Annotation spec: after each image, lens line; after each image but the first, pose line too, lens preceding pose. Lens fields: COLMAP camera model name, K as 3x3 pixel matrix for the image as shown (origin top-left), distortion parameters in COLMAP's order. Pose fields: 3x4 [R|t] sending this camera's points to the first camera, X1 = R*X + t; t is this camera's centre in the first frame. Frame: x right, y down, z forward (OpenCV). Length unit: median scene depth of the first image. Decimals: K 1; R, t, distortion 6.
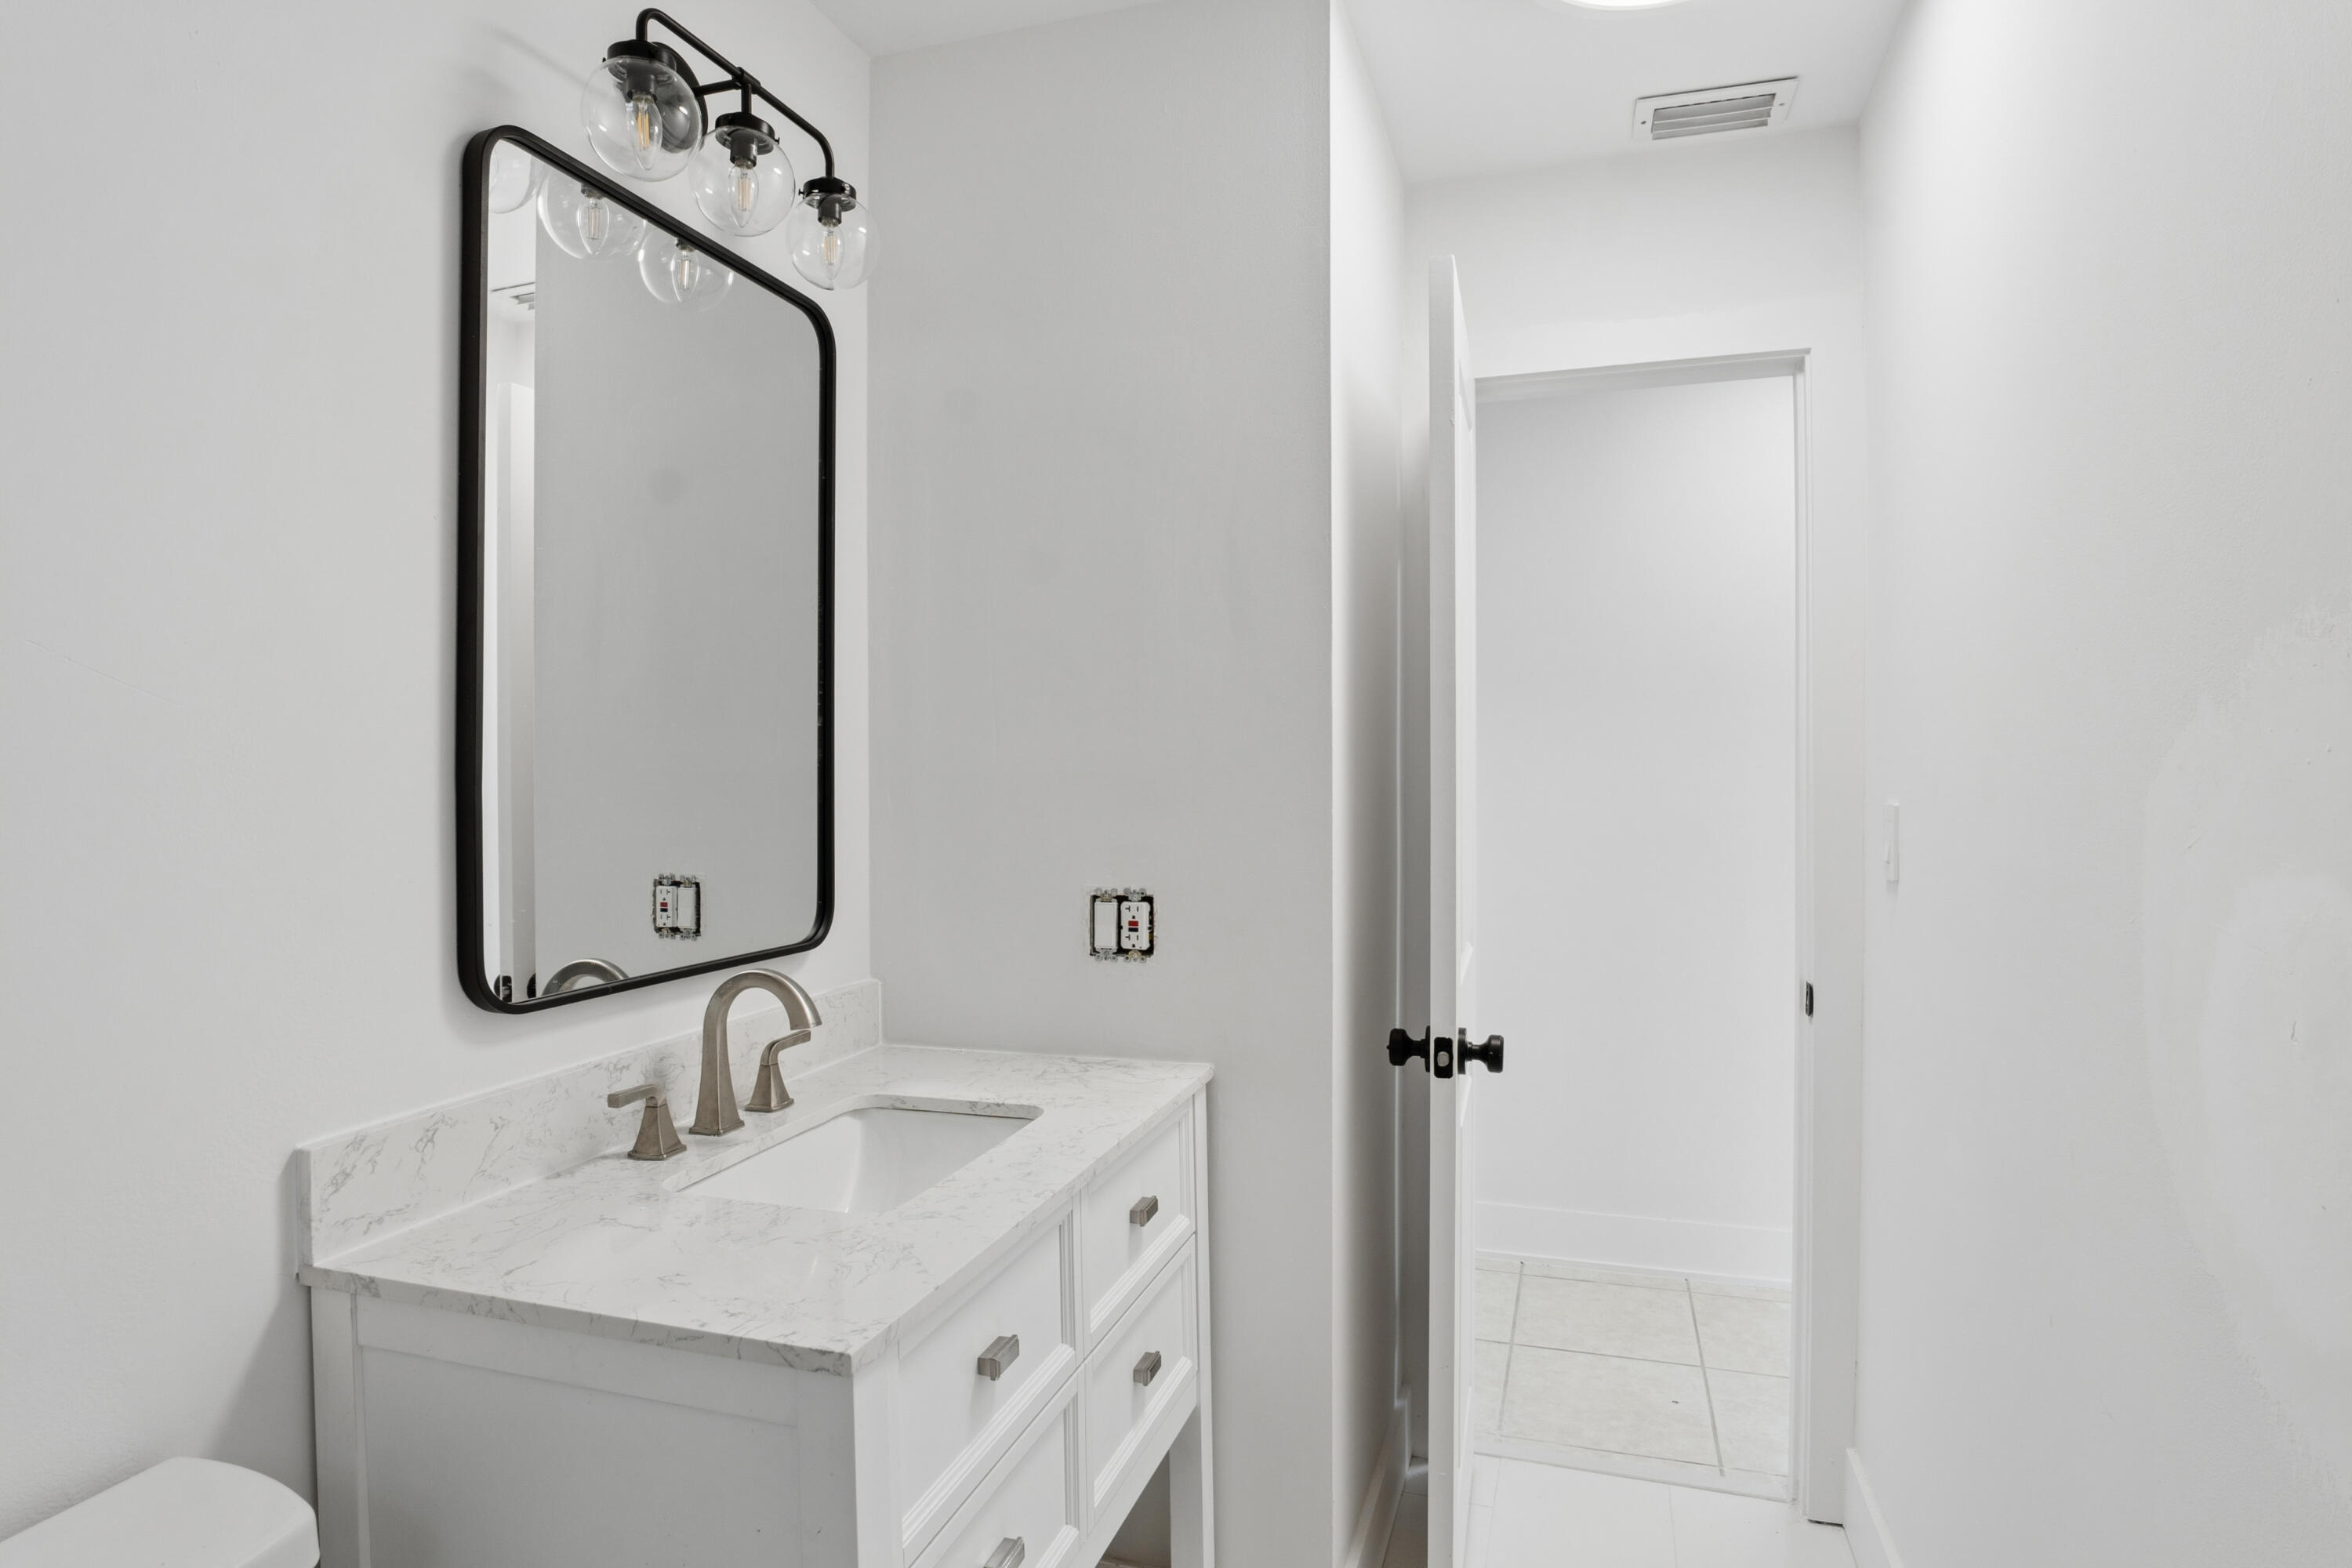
lens RADIAL K [[1277.6, 0, 1171.6], [0, 1277.6, 763.2], [0, 0, 1]] dist [-0.005178, 0.000457]
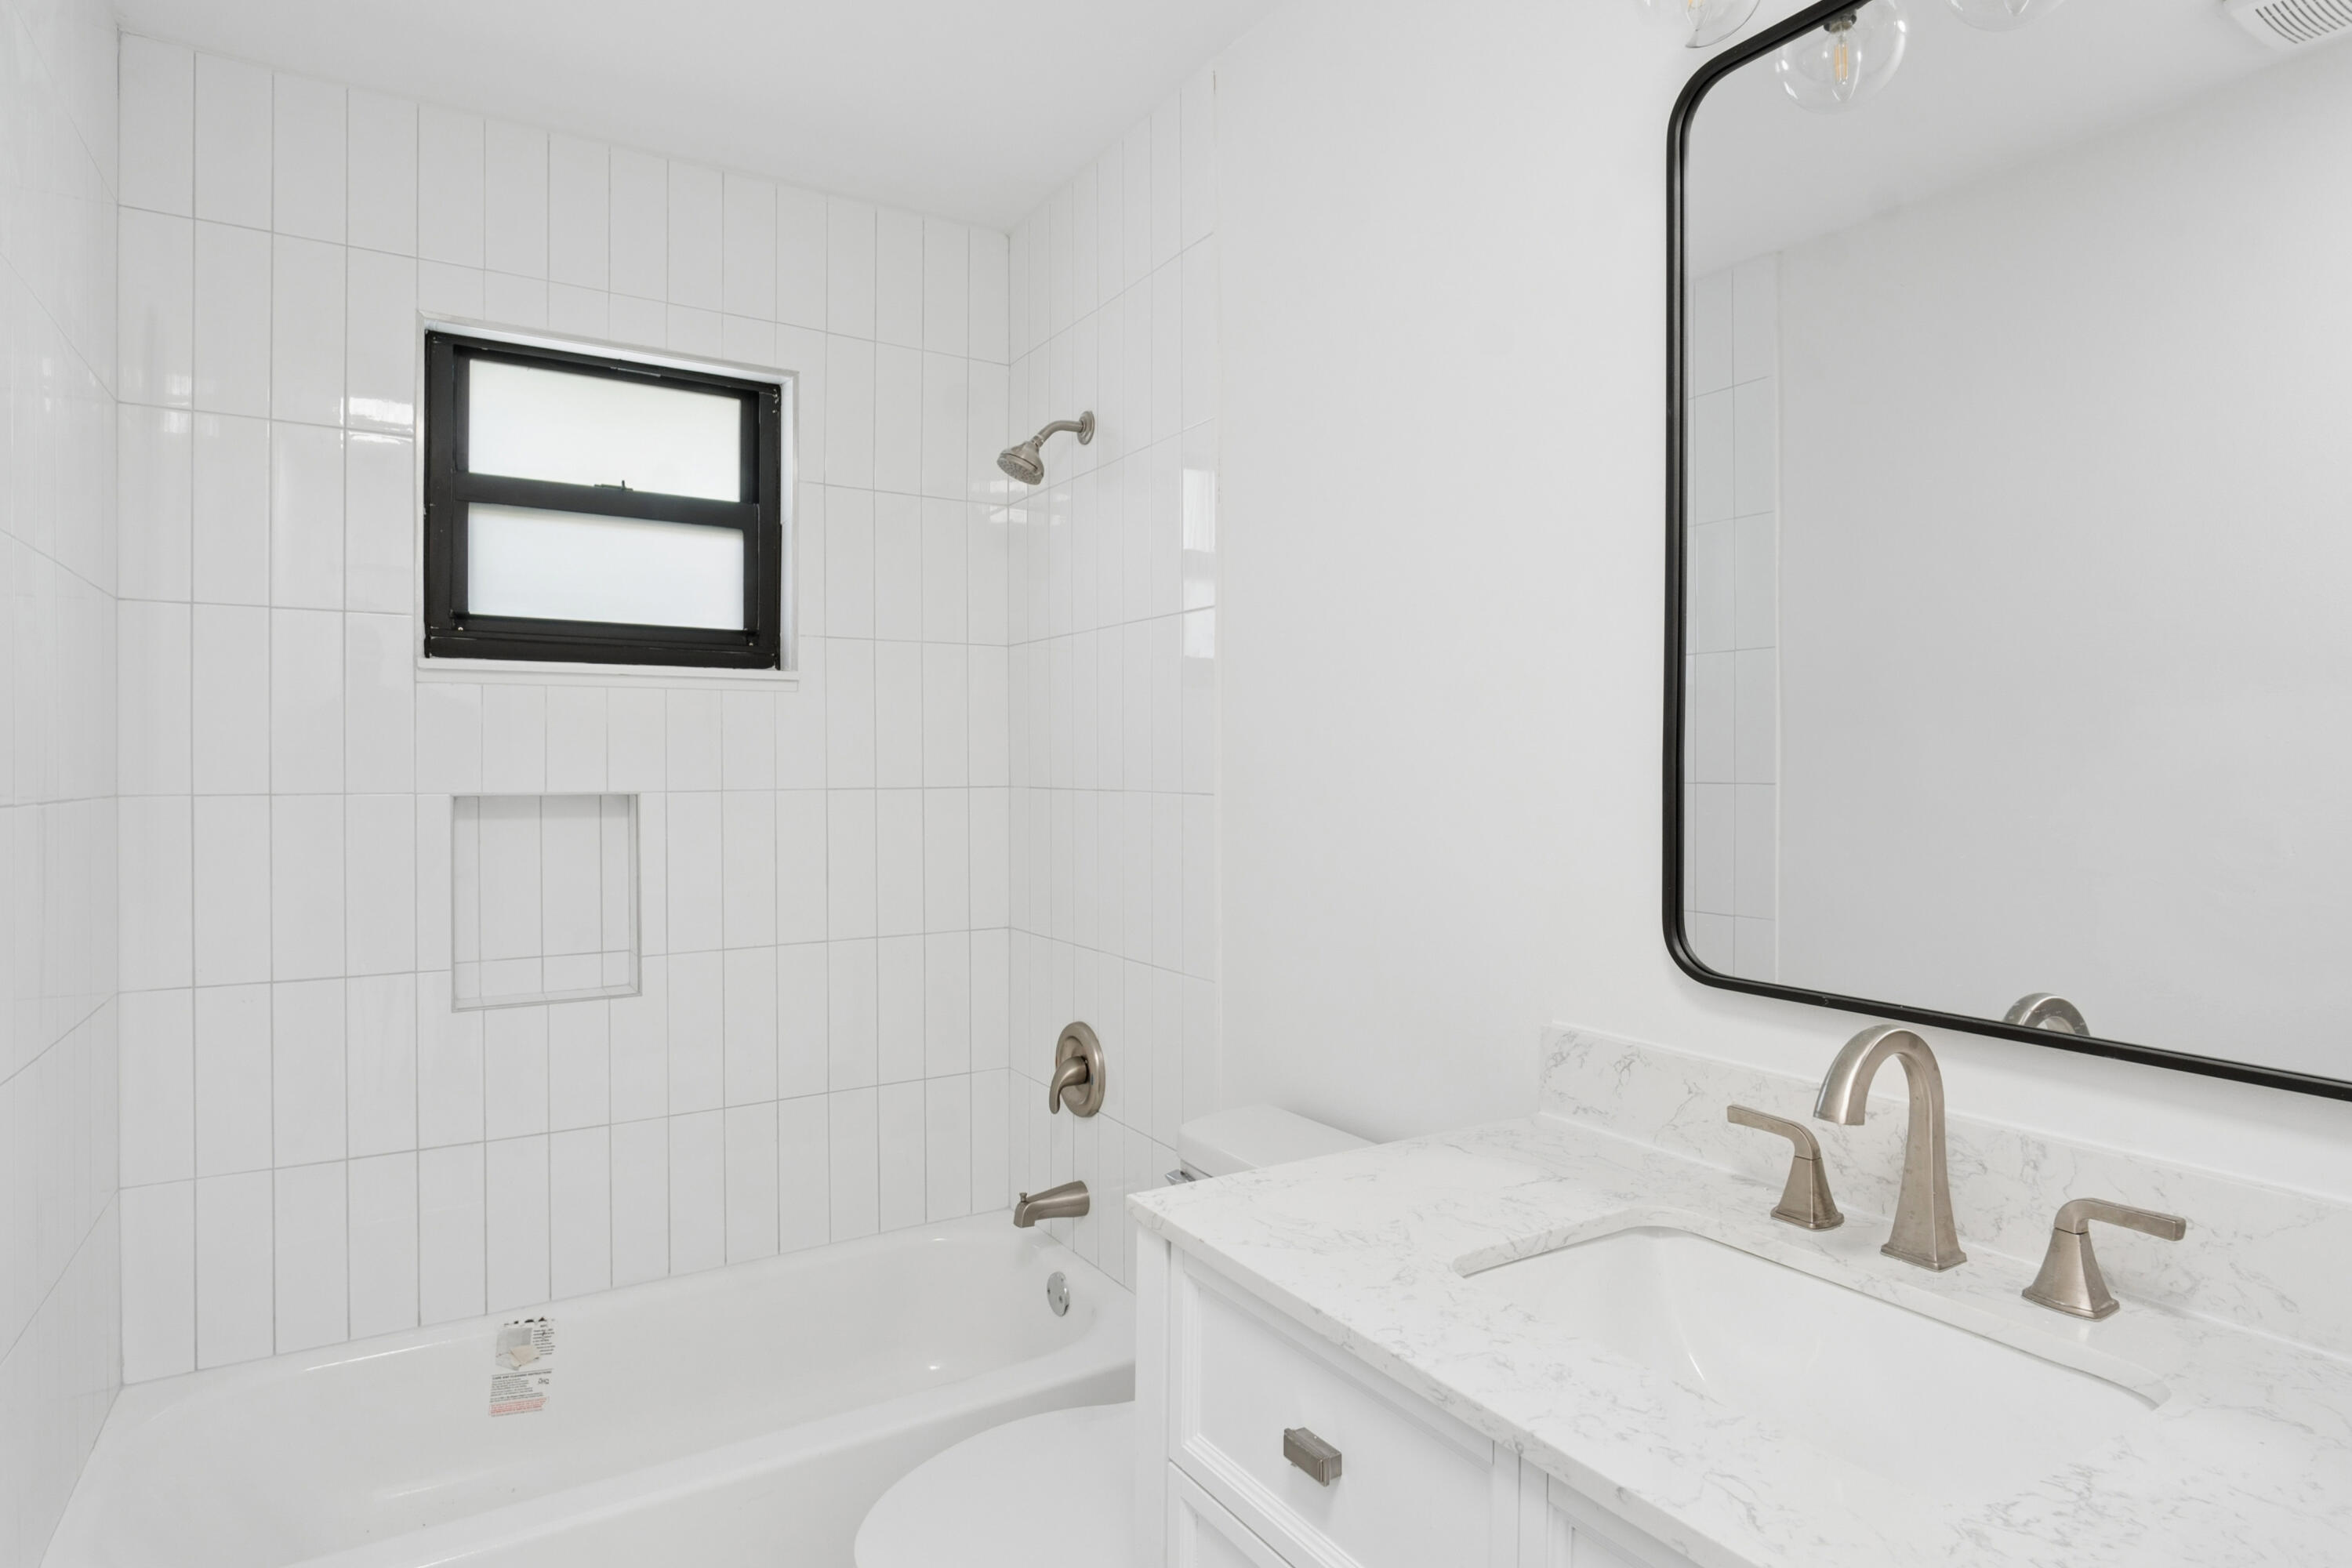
lens RADIAL K [[1277.6, 0, 1171.6], [0, 1277.6, 763.2], [0, 0, 1]] dist [-0.005178, 0.000457]
pose [[-0.644457, 0.004796, -0.764625, 0.509396], [0.003387, 0.999988, 0.003417, 0.025988], [0.764633, -0.000388, -0.644466, 1.383999]]
